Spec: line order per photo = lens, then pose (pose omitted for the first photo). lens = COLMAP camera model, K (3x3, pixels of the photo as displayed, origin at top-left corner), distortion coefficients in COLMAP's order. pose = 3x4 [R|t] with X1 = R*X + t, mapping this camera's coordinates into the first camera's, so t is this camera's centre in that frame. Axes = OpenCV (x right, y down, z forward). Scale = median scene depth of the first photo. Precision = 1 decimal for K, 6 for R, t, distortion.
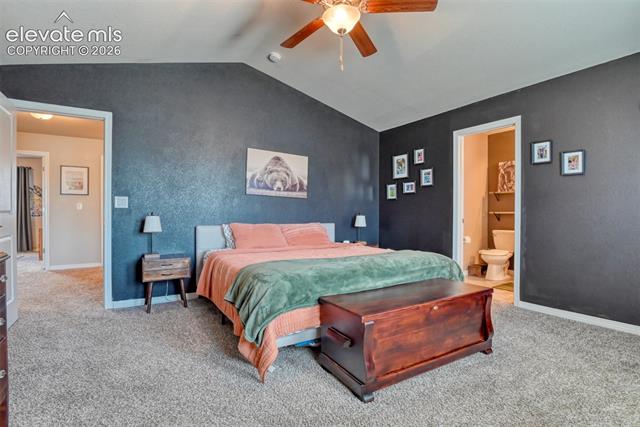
lens RADIAL K [[315.1, 0, 320.7], [0, 315.1, 213.3], [0, 0, 1]] dist [-0.026715, -0.001709]
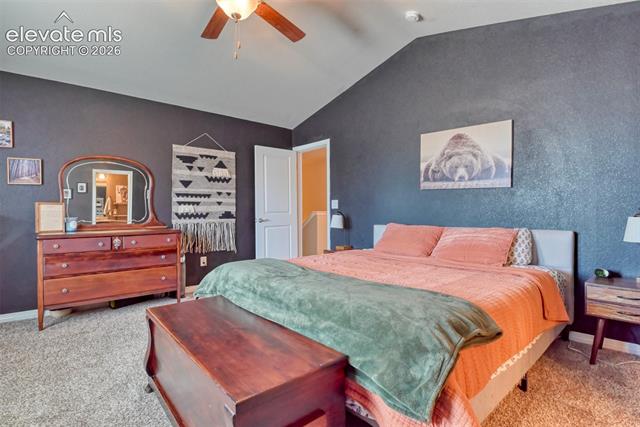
lens RADIAL K [[315.1, 0, 321.7], [0, 315.1, 213.0], [0, 0, 1]] dist [-0.026715, -0.001709]
pose [[0.176153, -0.000027, -0.984363, 0.522326], [0.011247, 0.999935, 0.001986, -0.002369], [0.984299, -0.011421, 0.176142, 0.560064]]
